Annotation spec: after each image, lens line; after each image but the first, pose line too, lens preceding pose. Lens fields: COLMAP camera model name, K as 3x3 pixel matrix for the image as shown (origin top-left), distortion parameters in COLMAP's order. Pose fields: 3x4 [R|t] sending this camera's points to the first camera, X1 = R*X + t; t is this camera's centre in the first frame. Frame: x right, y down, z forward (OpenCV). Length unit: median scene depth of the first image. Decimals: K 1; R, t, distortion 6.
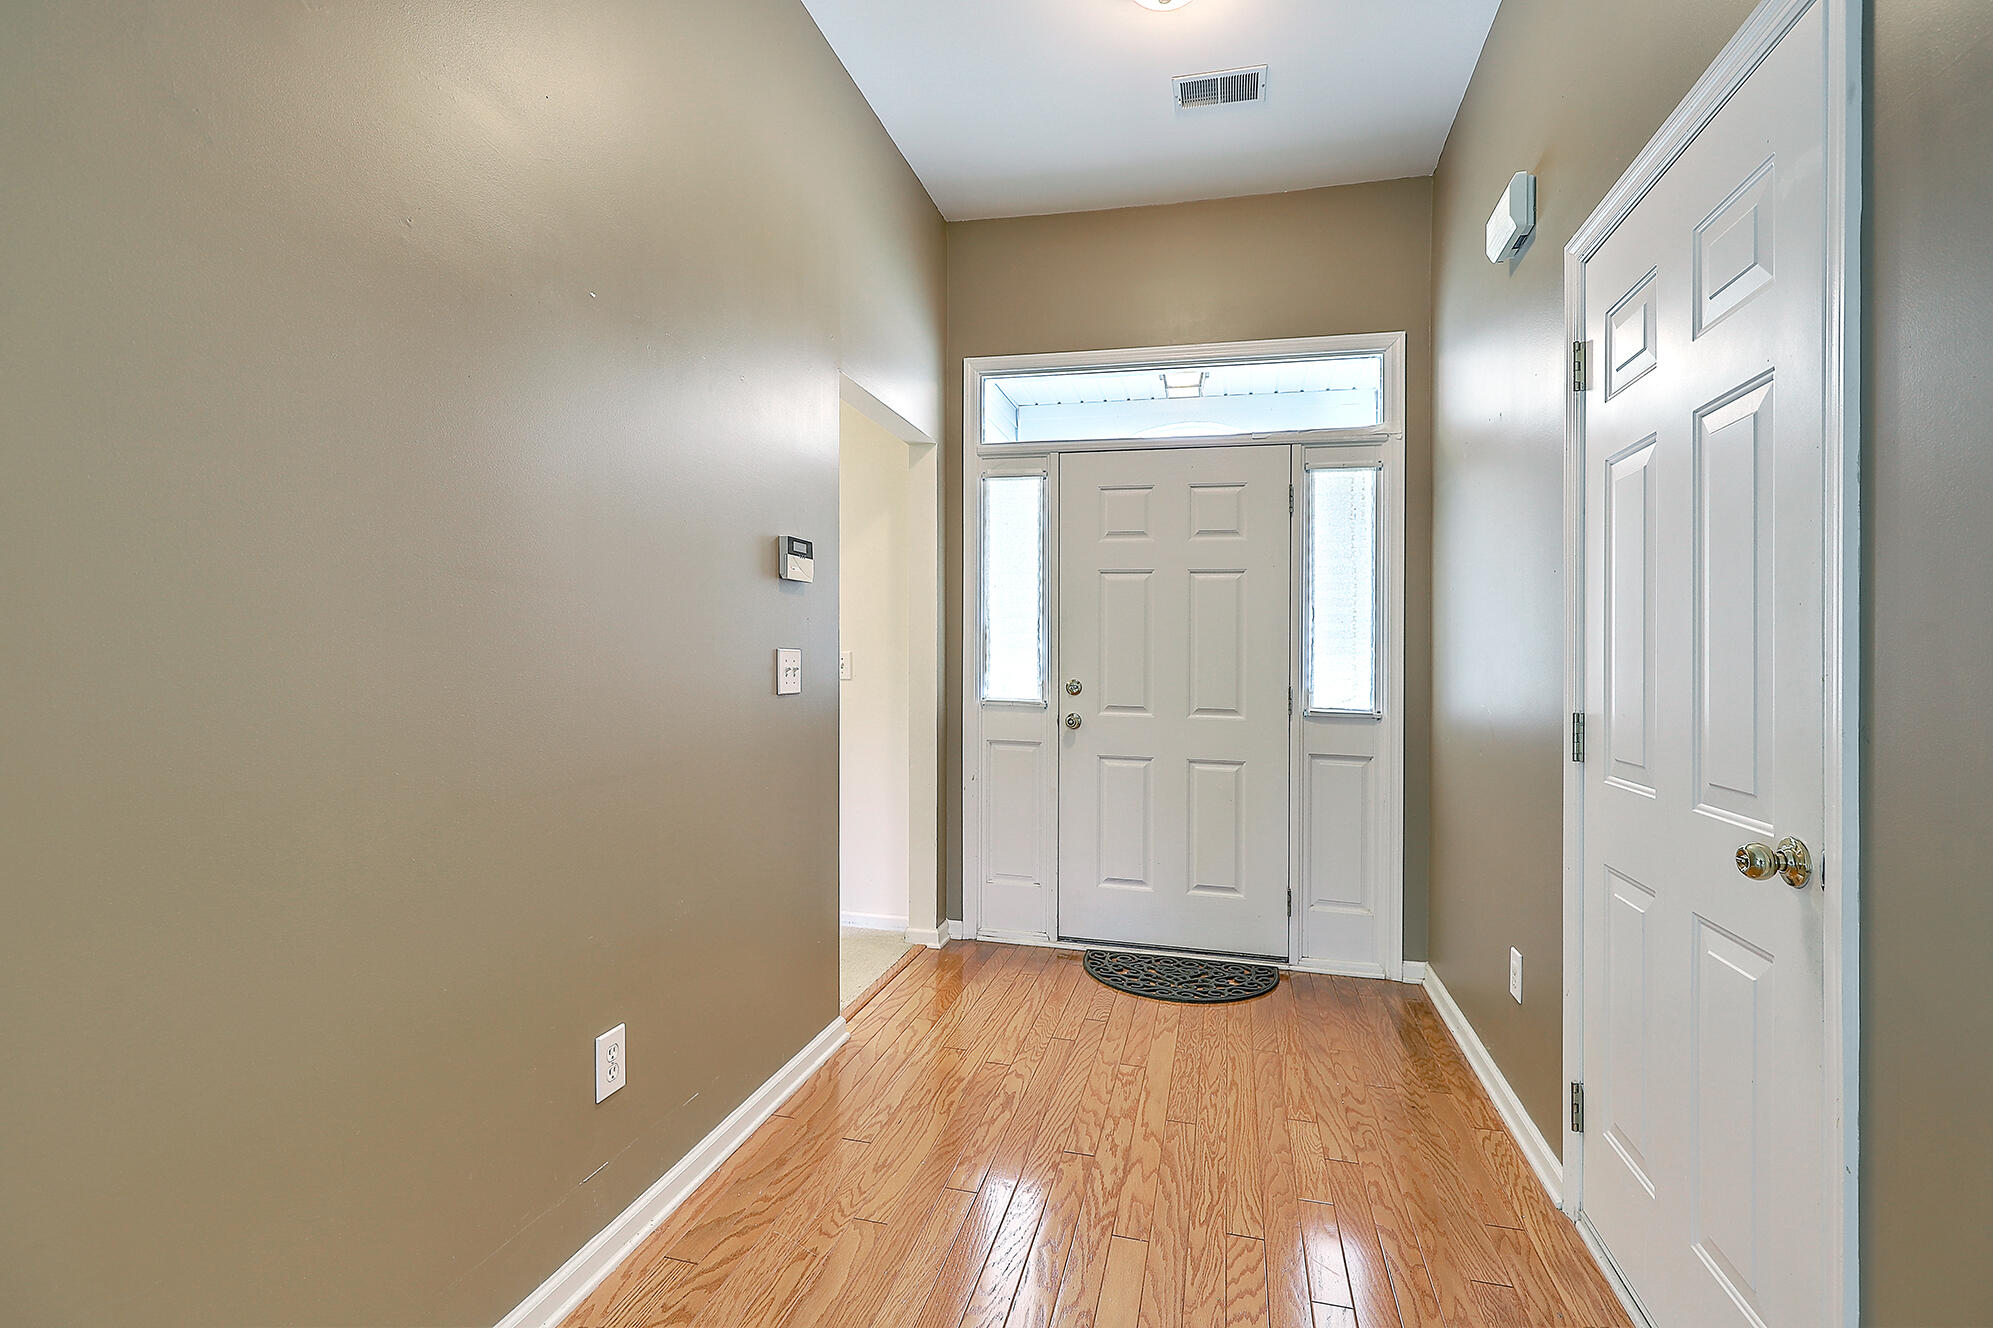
lens RADIAL K [[914.1, 0, 996.8], [0, 914.1, 644.3], [0, 0, 1]] dist [-0.001202, 0.000136]
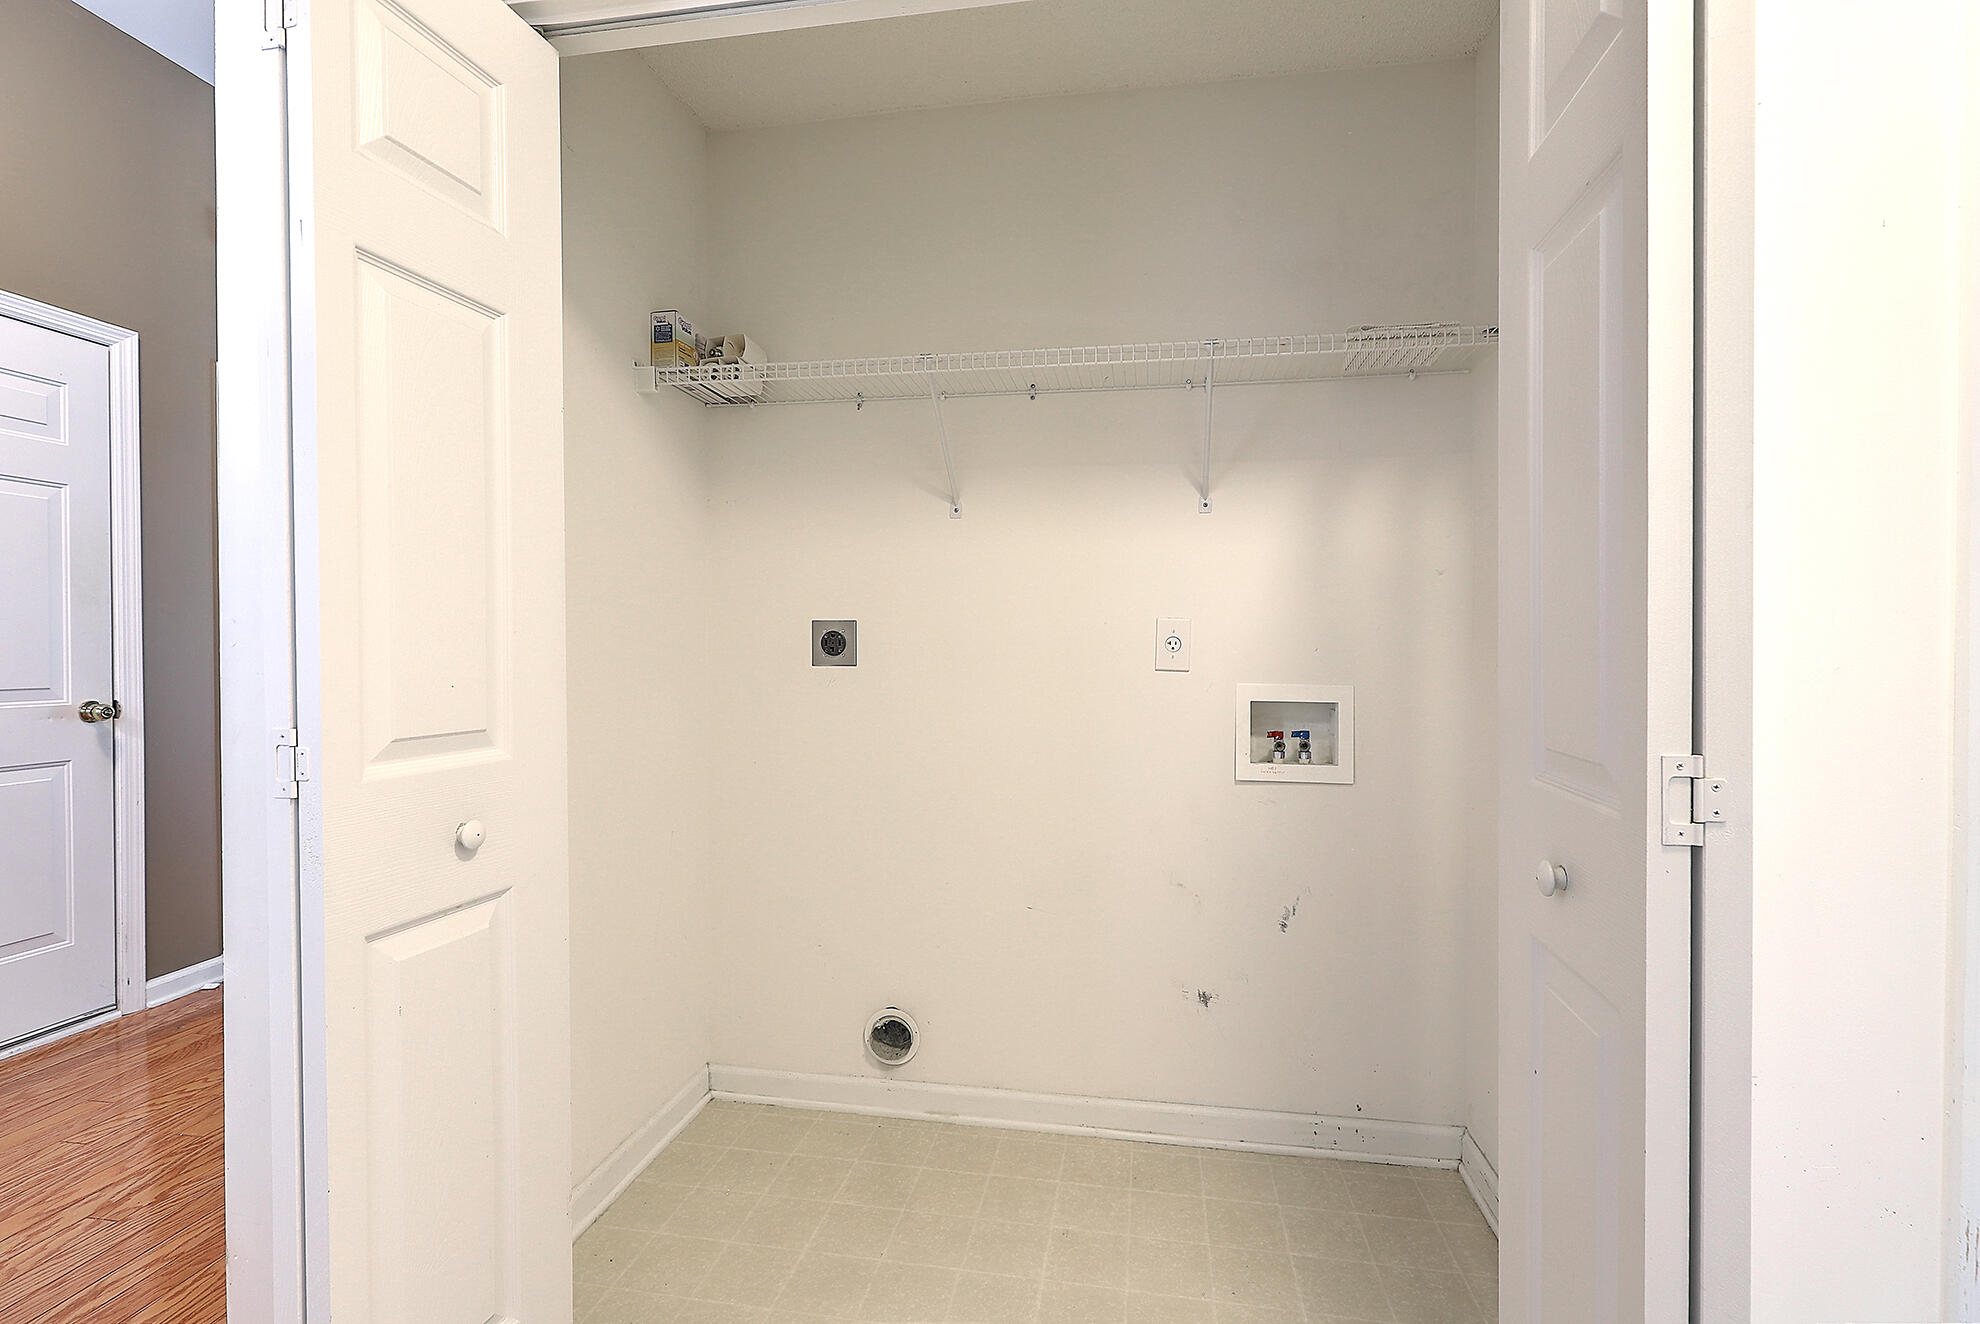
lens RADIAL K [[908.1, 0, 990.3], [0, 908.1, 642.4], [0, 0, 1]] dist [-0.001202, 0.000136]
pose [[-0.997734, -0.003713, -0.067183, -0.739348], [-0.004154, 0.999971, 0.006435, 0.030178], [0.067157, 0.006699, -0.997720, 2.110217]]
